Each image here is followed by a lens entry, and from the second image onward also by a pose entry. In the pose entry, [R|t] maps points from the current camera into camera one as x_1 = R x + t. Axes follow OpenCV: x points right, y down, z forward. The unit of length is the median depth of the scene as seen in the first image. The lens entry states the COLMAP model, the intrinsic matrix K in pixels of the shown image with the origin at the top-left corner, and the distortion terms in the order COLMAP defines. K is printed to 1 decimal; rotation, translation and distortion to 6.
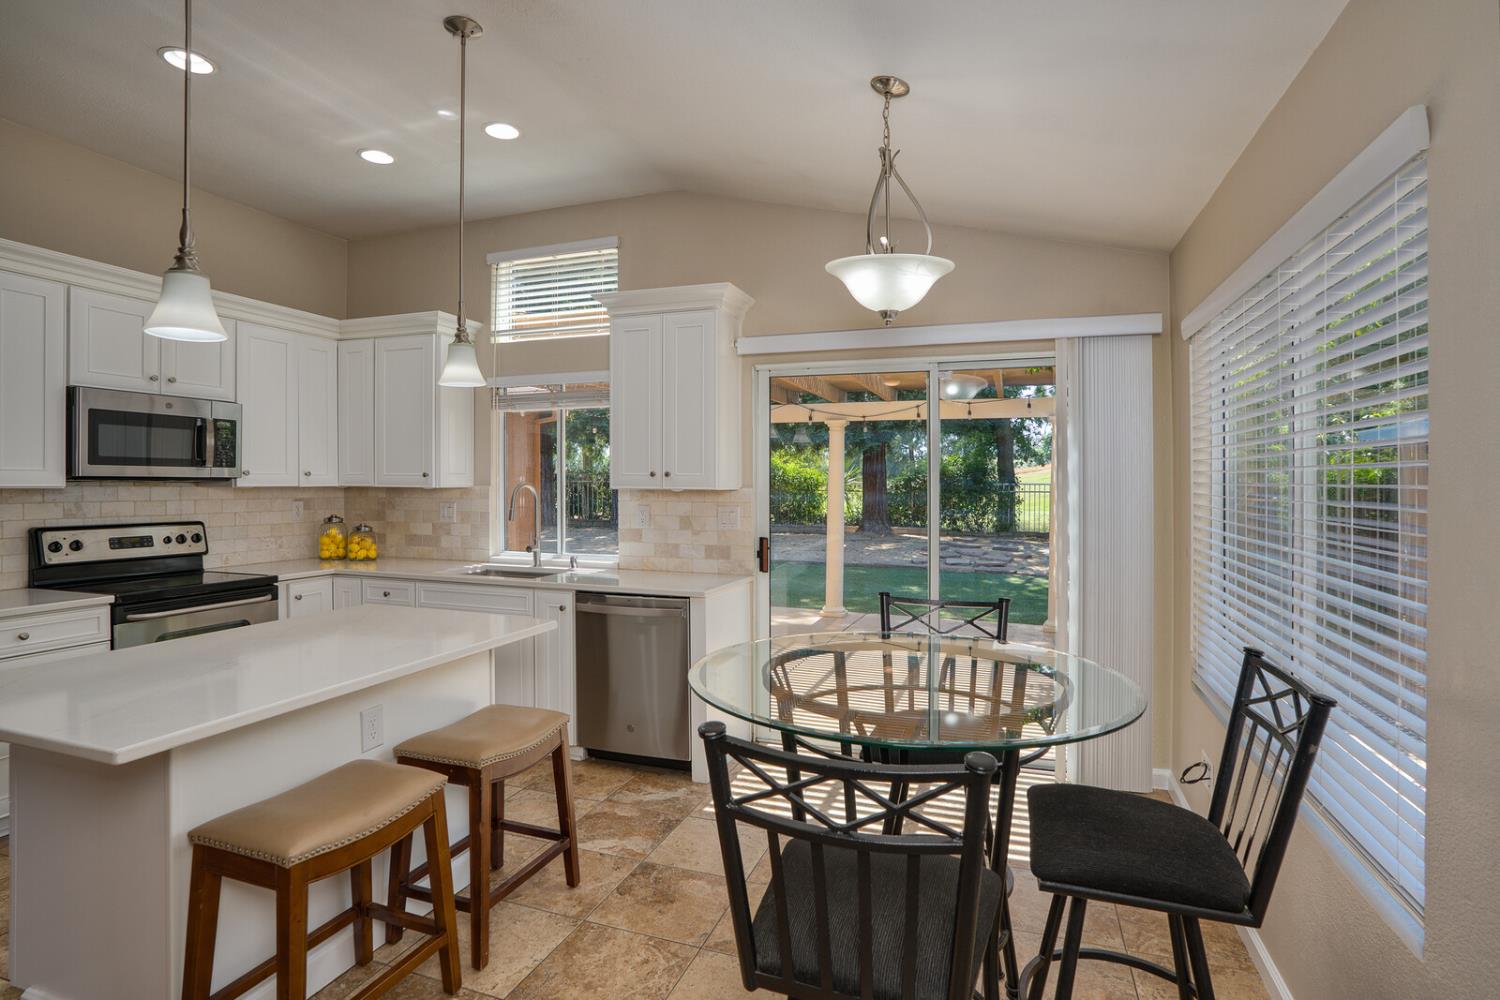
lens RADIAL K [[735.6, 0, 762.8], [0, 735.6, 484.0], [0, 0, 1]] dist [-0.047462, 0.015766]
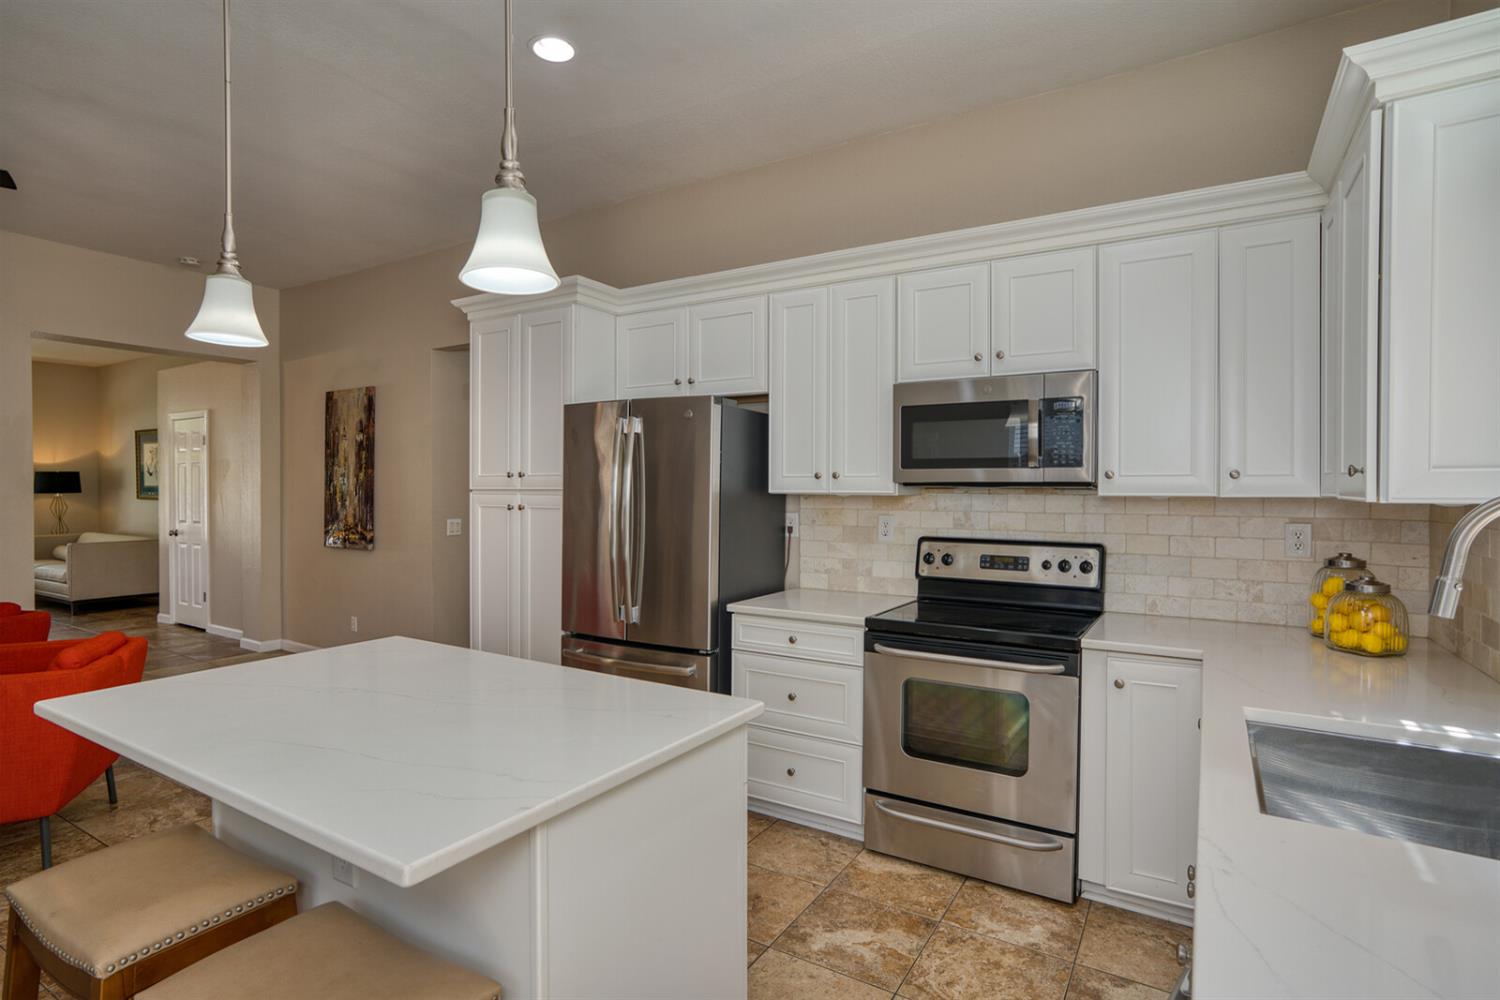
lens RADIAL K [[767.0, 0, 751.4], [0, 767.0, 496.0], [0, 0, 1]] dist [0.000590, 0.000155]
pose [[-0.219580, 0.006077, -0.975576, 0.030292], [-0.004442, 0.999964, 0.007228, 0.000288], [0.975584, 0.005921, -0.219545, 0.790571]]
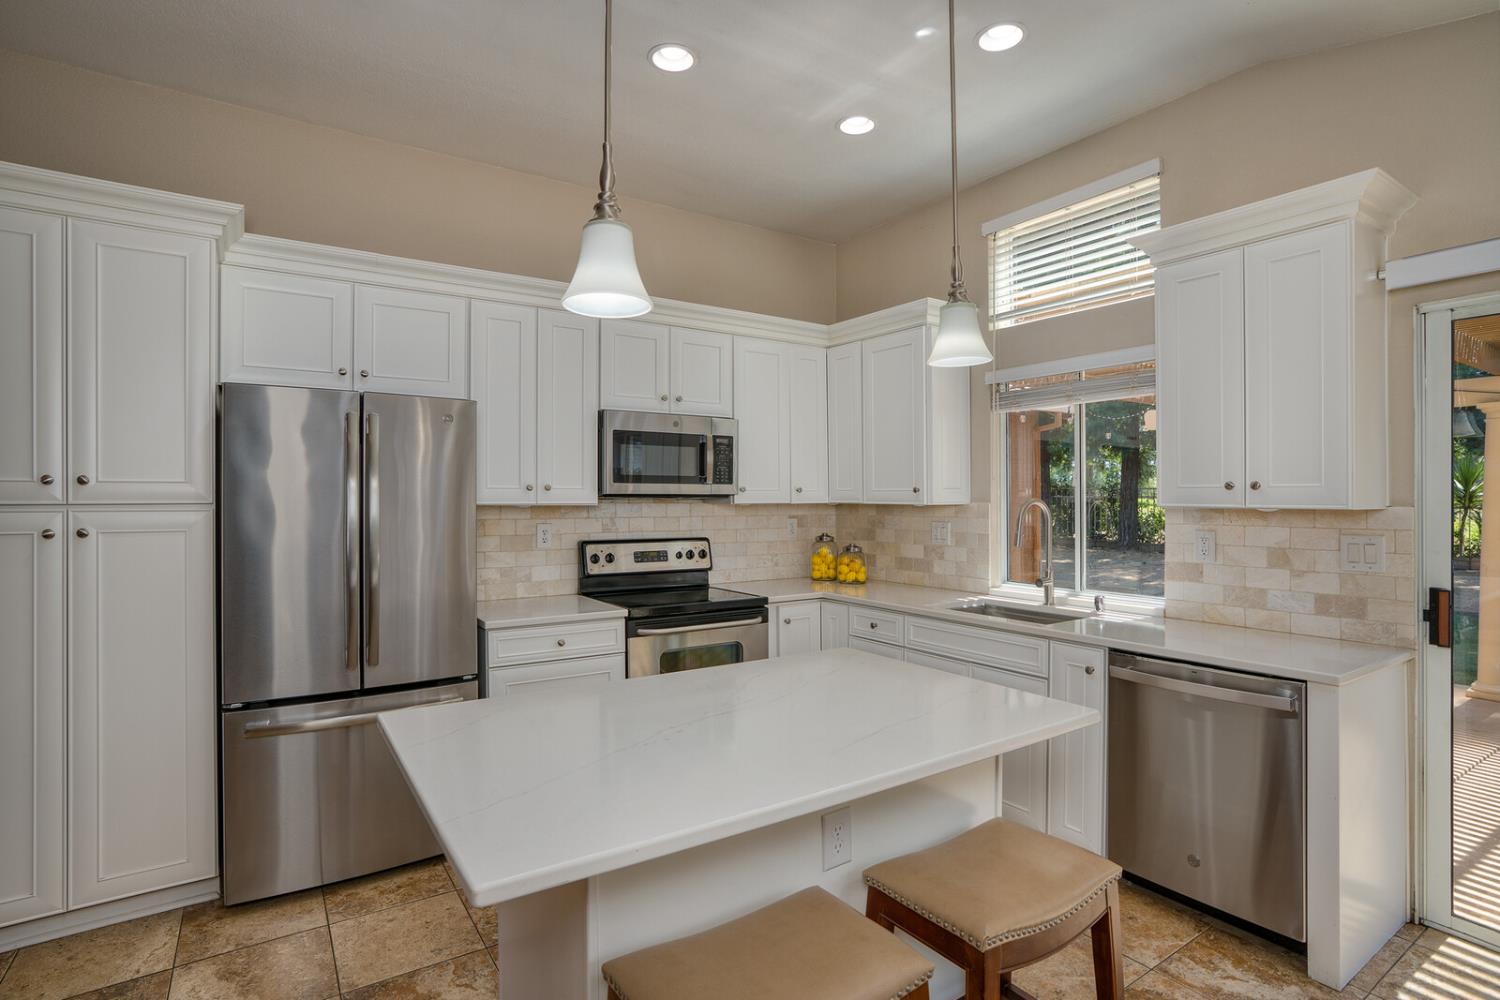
lens RADIAL K [[735.6, 0, 748.1], [0, 735.6, 499.1], [0, 0, 1]] dist [-0.047462, 0.015766]
pose [[0.787196, -0.002533, -0.616697, -0.087793], [0.001976, 0.999997, -0.001586, -0.000889], [0.616699, 0.000030, 0.787199, 0.203924]]
